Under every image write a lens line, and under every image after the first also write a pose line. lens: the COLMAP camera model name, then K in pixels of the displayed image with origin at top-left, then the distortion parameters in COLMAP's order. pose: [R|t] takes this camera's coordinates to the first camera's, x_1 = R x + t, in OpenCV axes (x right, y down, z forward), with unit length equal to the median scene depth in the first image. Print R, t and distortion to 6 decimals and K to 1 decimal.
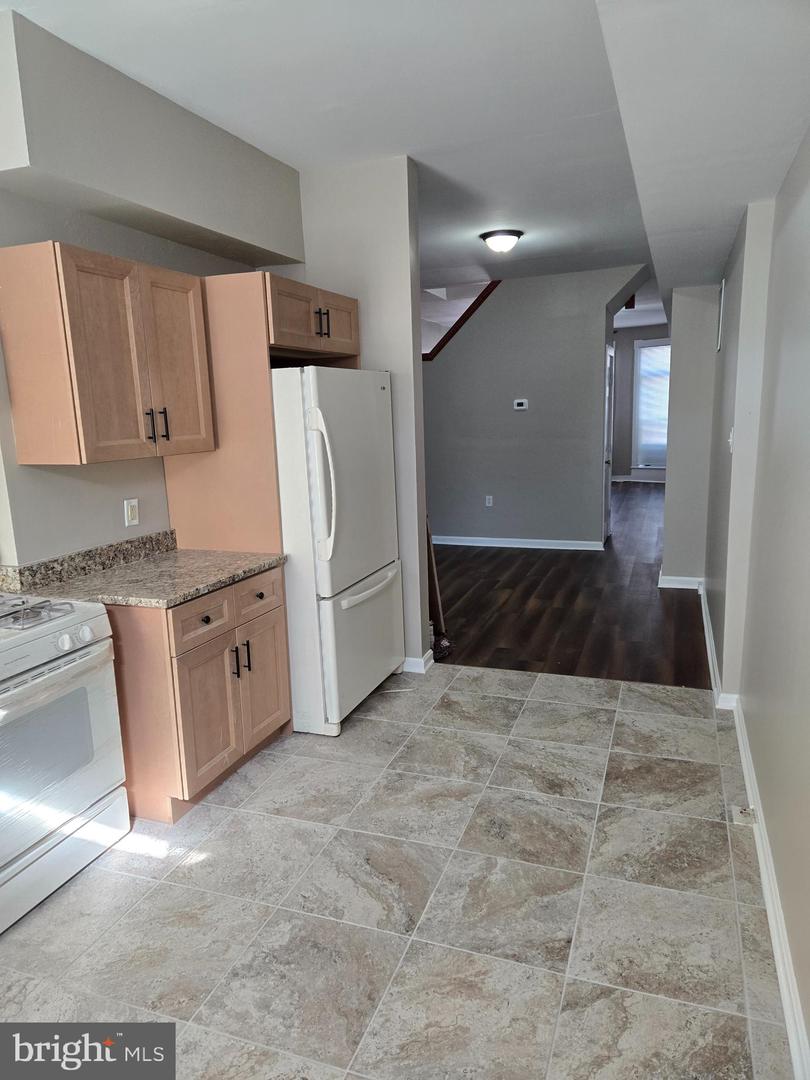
lens RADIAL K [[722.1, 0, 410.3], [0, 722.1, 542.0], [0, 0, 1]] dist [0.078870, -0.066064]
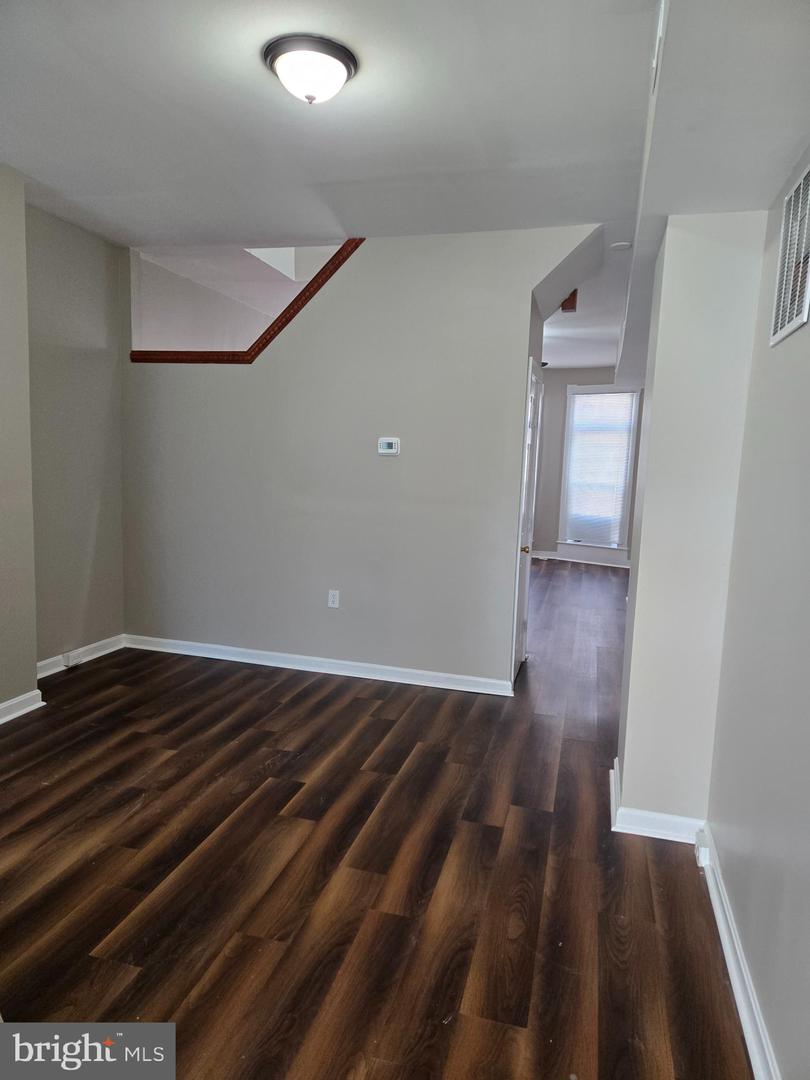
lens RADIAL K [[722.1, 0, 403.8], [0, 722.1, 558.3], [0, 0, 1]] dist [0.078870, -0.066064]
pose [[0.994204, 0.055222, 0.092246, 0.113078], [-0.051042, 0.997587, -0.047069, -0.067254], [-0.094623, 0.042088, 0.994623, 0.399617]]
